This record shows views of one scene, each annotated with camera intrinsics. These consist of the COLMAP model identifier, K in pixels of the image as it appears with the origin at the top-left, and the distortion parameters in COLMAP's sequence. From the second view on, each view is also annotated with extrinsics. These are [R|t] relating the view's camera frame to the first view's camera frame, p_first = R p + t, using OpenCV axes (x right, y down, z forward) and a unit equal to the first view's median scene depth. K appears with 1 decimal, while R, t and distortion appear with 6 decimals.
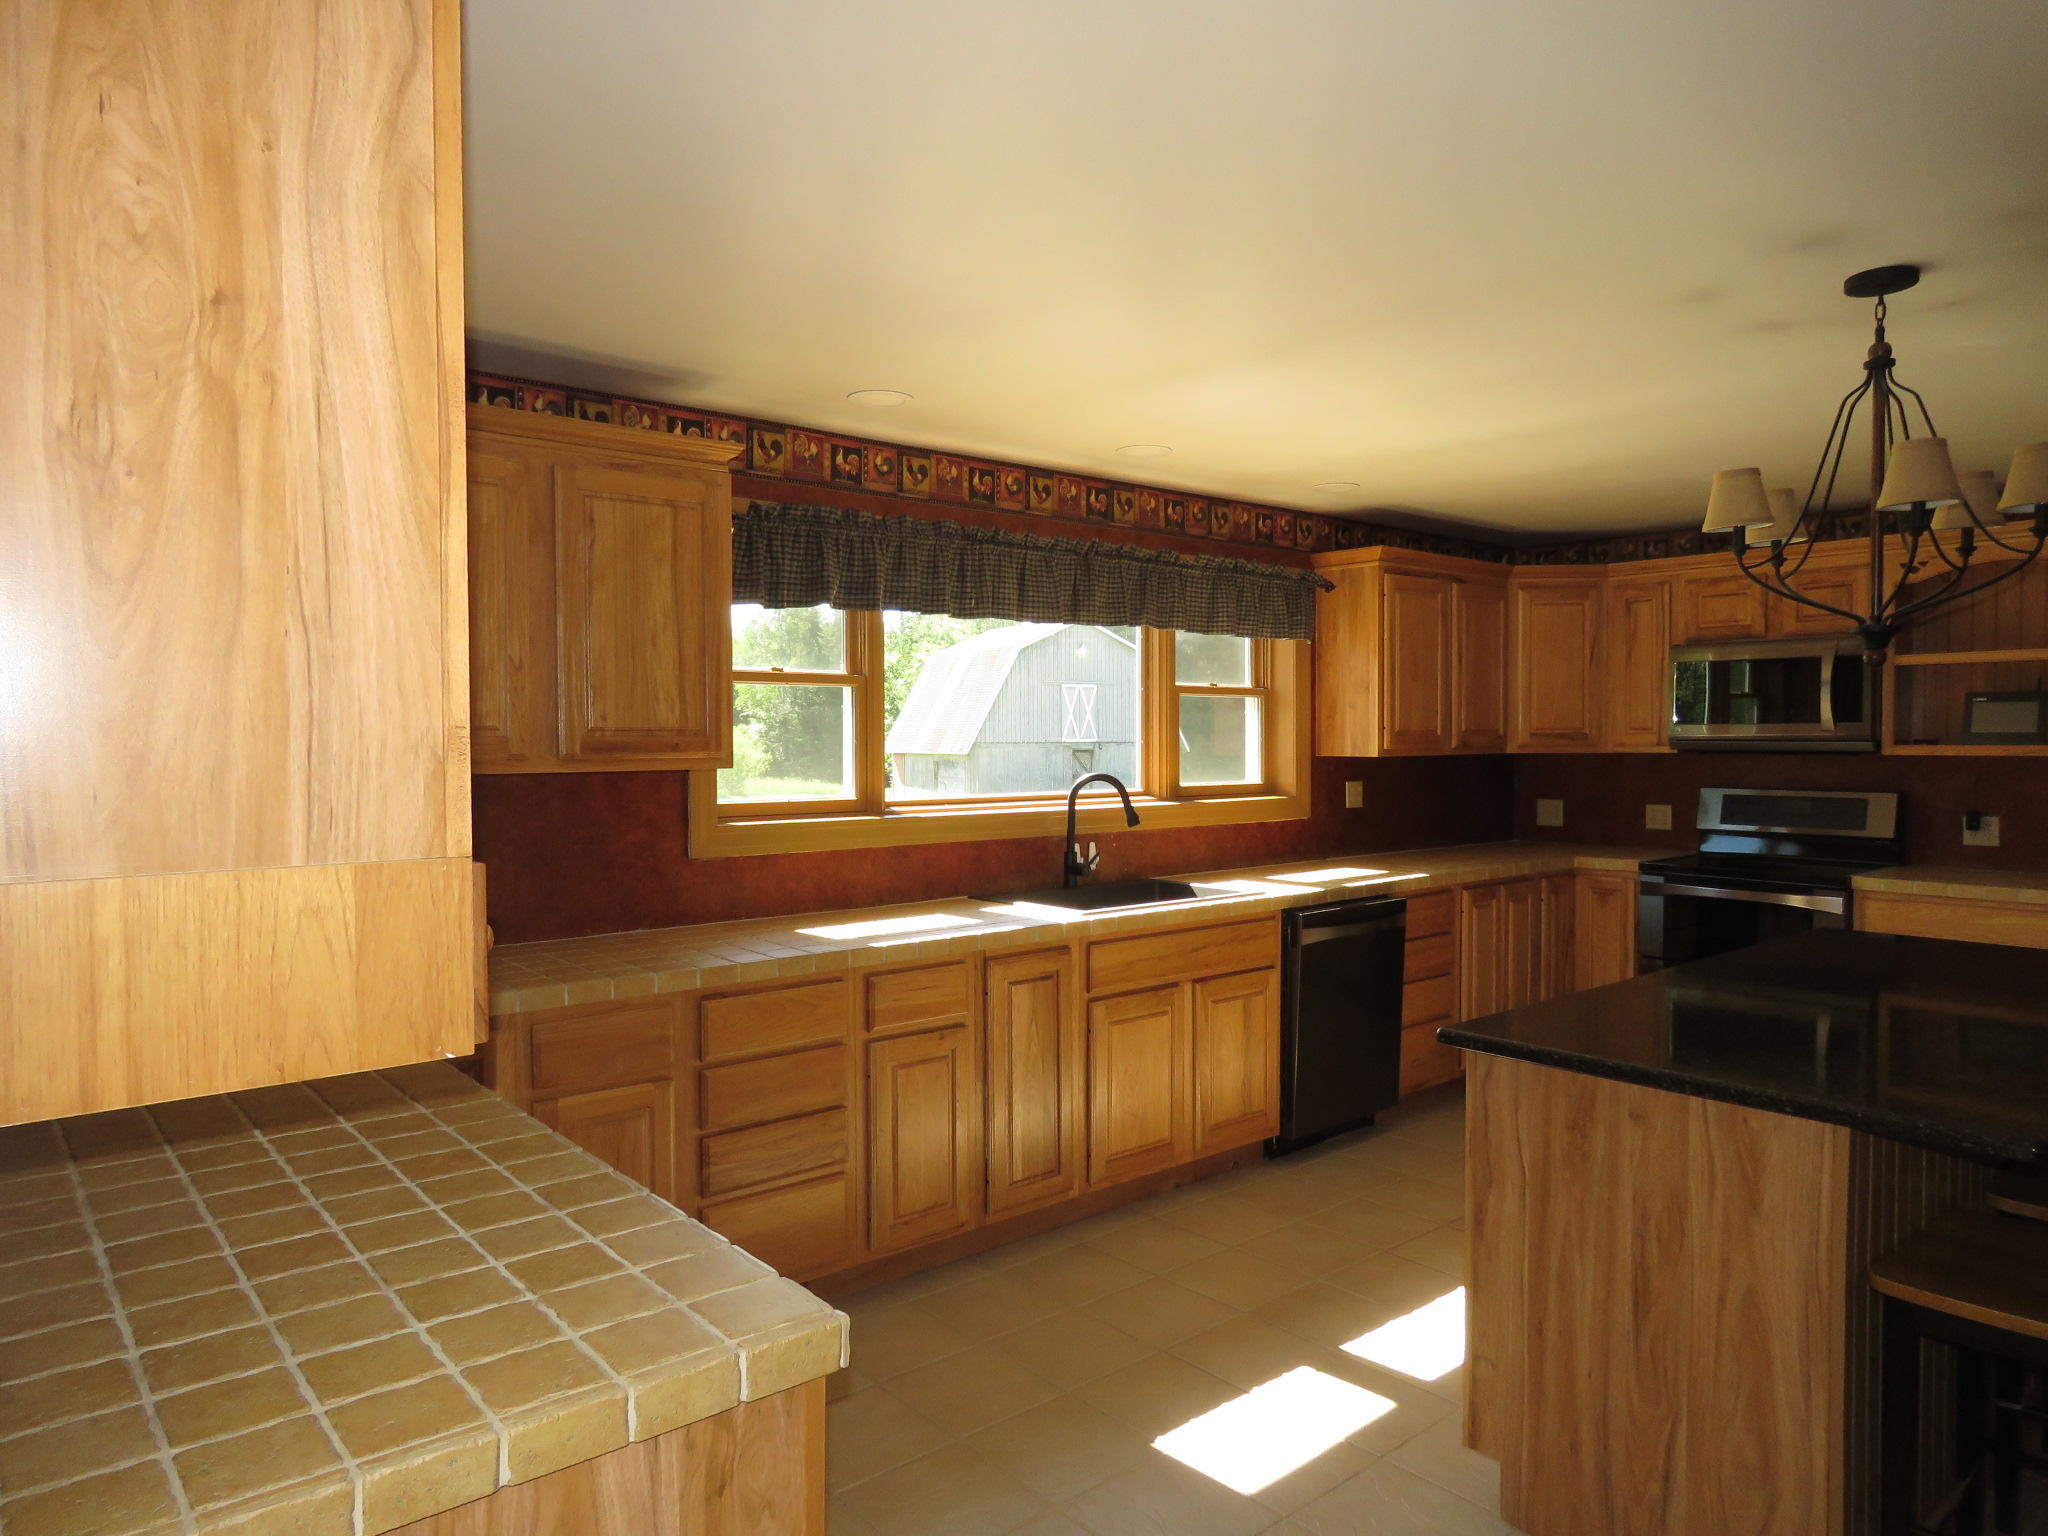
lens RADIAL K [[1321.7, 0, 1032.1], [0, 1321.7, 766.6], [0, 0, 1]] dist [0.010257, 0.001974]
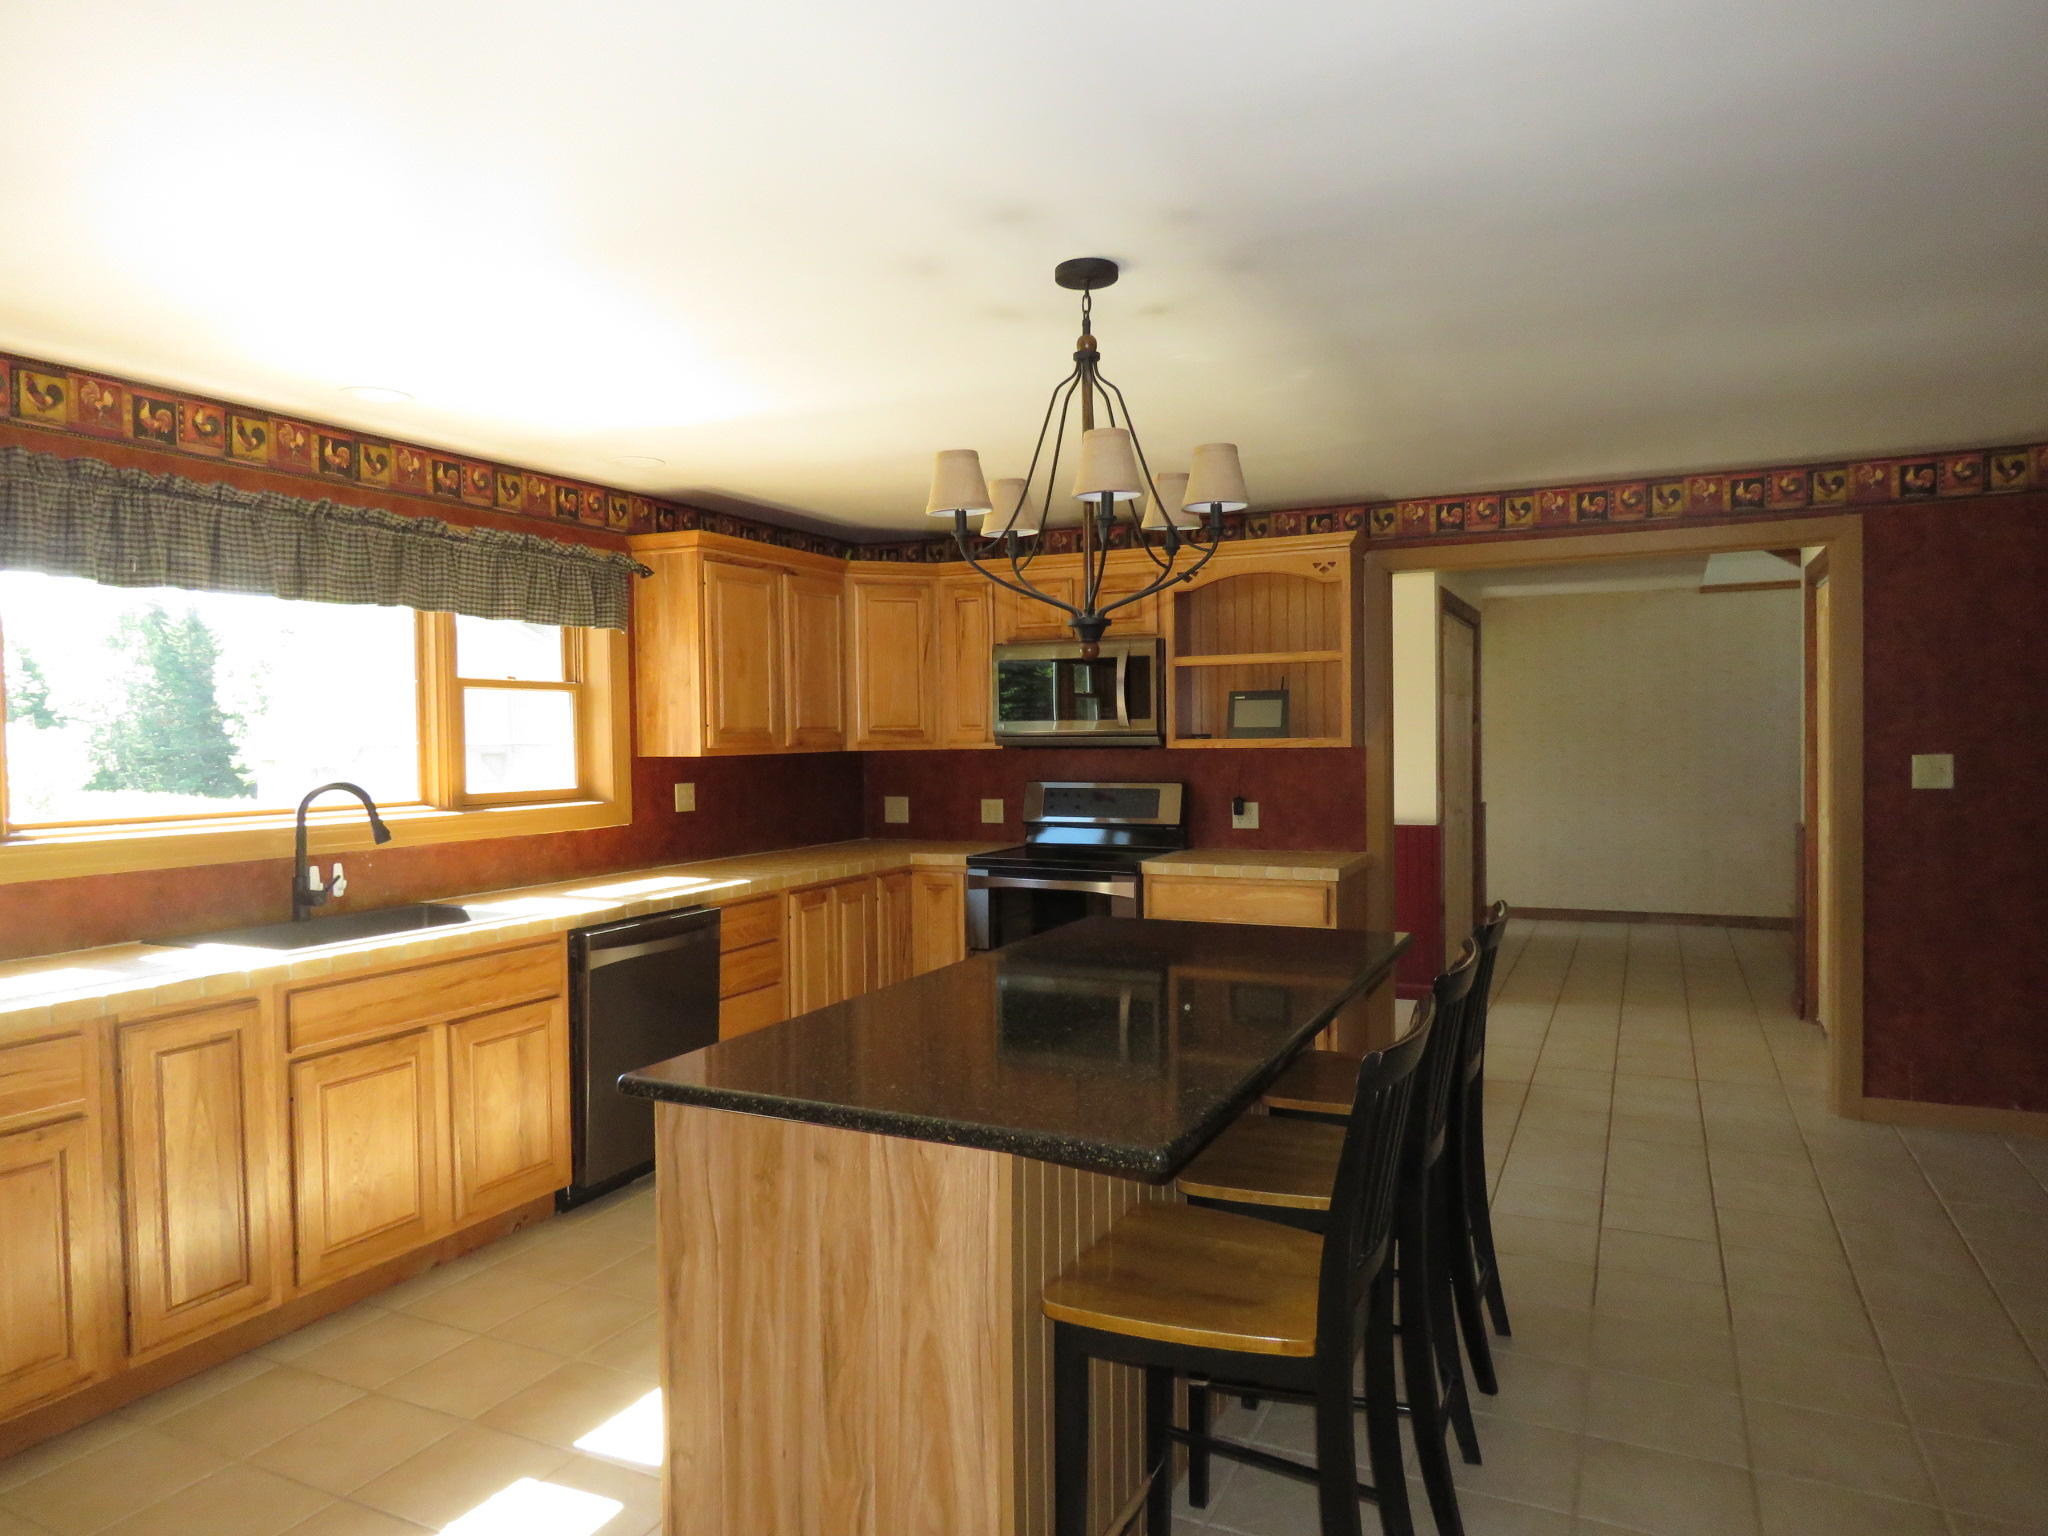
lens RADIAL K [[1321.7, 0, 1013.7], [0, 1321.7, 768.6], [0, 0, 1]] dist [0.010257, 0.001974]
pose [[0.917633, -0.017309, 0.397051, 0.115418], [0.016746, 0.999848, 0.004886, 0.000315], [-0.397075, 0.002166, 0.917784, 0.068341]]
